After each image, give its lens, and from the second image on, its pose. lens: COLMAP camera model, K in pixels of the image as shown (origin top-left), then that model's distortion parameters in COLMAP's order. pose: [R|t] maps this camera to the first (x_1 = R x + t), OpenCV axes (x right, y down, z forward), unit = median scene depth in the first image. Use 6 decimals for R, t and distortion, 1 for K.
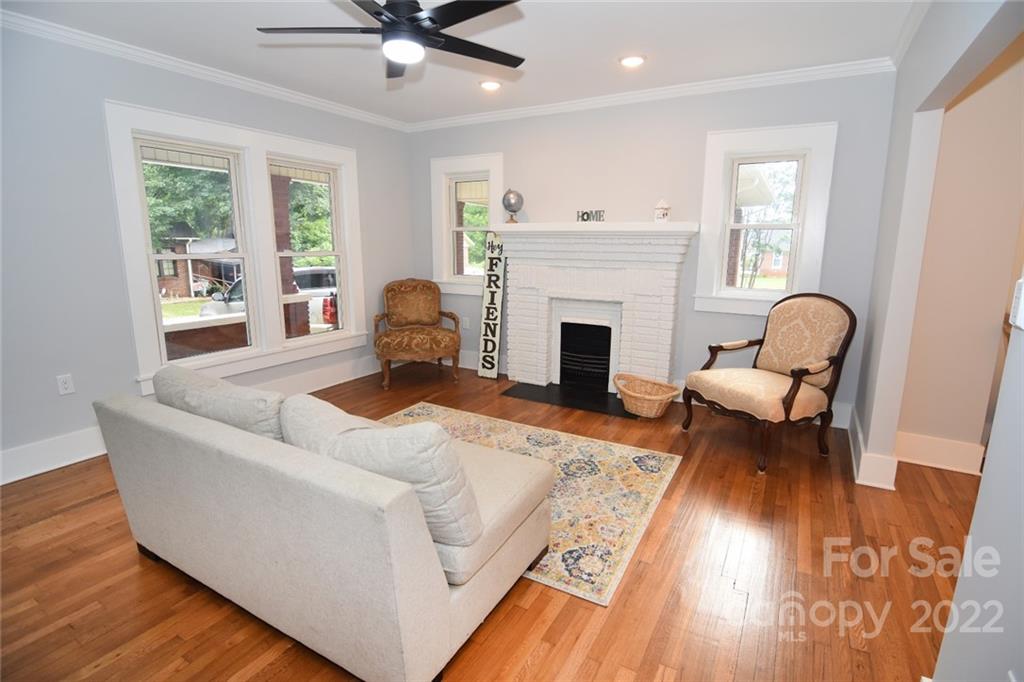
lens RADIAL K [[495.3, 0, 515.7], [0, 495.3, 338.8], [0, 0, 1]] dist [-0.005920, -0.002857]
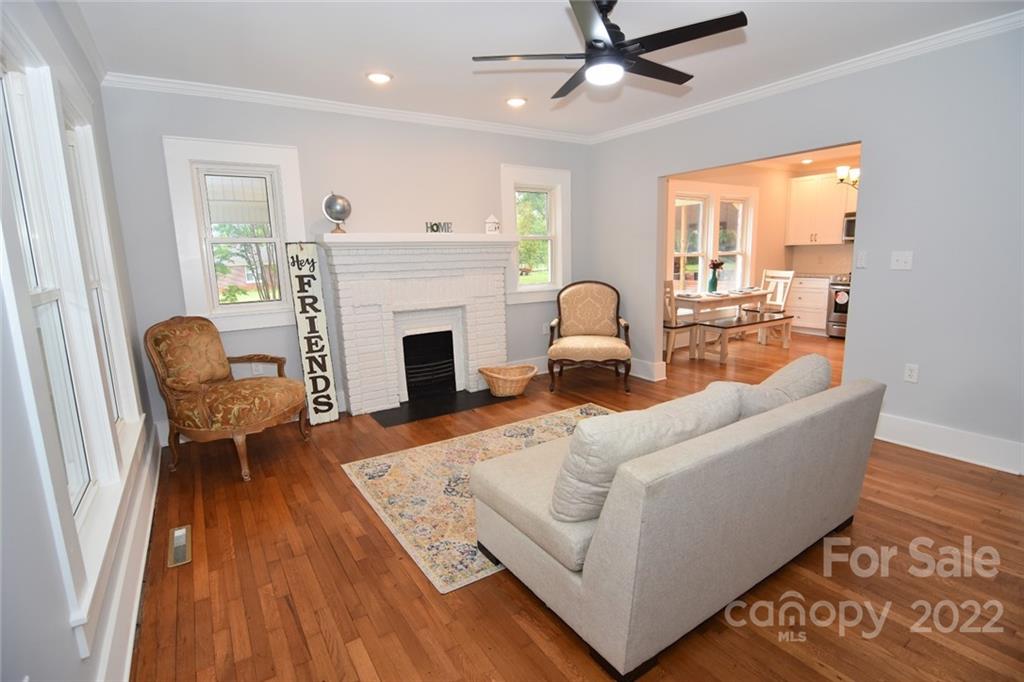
lens RADIAL K [[495.3, 0, 521.4], [0, 495.3, 338.8], [0, 0, 1]] dist [-0.005920, -0.002857]
pose [[0.438558, -0.171899, 0.882110, -0.641731], [0.199057, 0.975737, 0.091179, -0.069230], [-0.876381, 0.135603, 0.462135, 0.346963]]
